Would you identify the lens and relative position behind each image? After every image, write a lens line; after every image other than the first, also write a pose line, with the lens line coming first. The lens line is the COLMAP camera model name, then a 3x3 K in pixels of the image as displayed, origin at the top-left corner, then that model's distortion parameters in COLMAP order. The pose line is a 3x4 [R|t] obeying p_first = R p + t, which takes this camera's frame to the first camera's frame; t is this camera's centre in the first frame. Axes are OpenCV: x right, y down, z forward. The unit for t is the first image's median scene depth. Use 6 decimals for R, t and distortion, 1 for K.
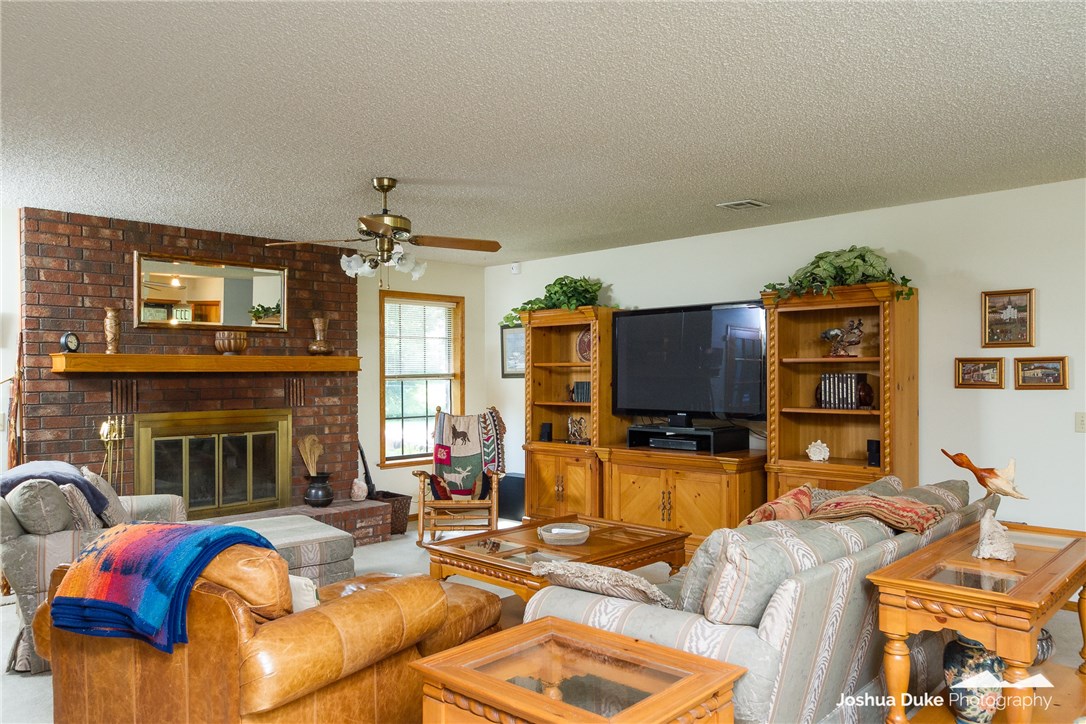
lens RADIAL K [[780.7, 0, 540.2], [0, 780.7, 367.6], [0, 0, 1]] dist [0.006726, -0.002210]
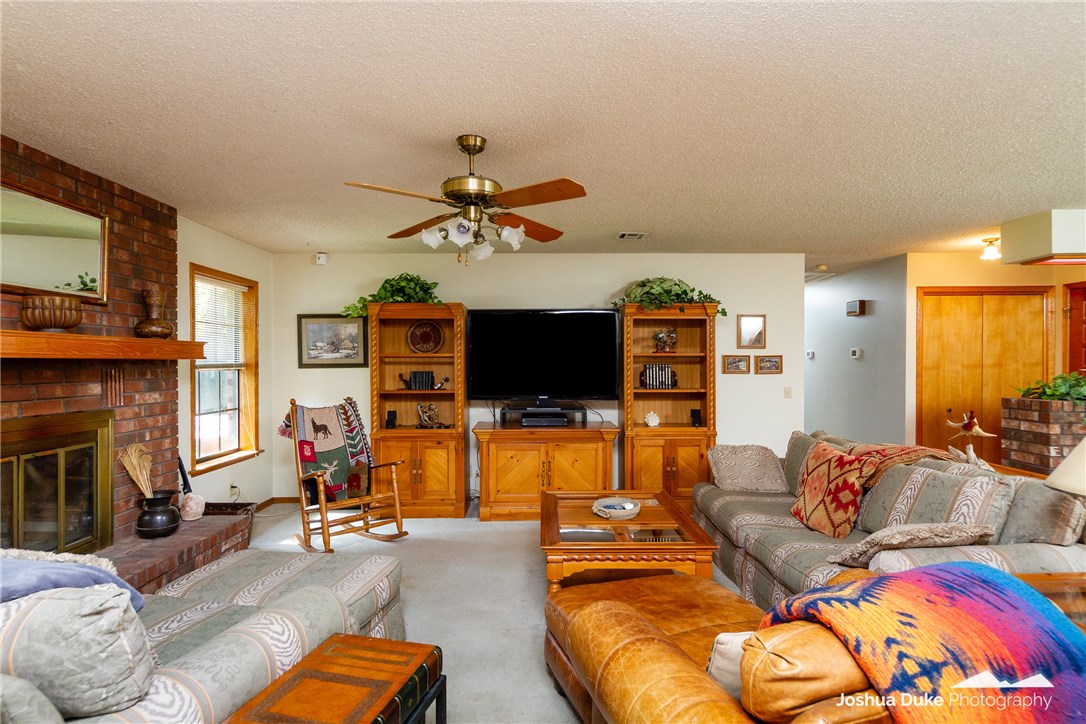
lens RADIAL K [[557.4, 0, 549.4], [0, 557.4, 364.9], [0, 0, 1]] dist [0.001623, -0.001493]
pose [[0.708192, 0.003110, 0.706013, -0.433913], [-0.007217, 0.999970, 0.002834, 0.006526], [-0.705983, -0.007102, 0.708193, 0.375252]]
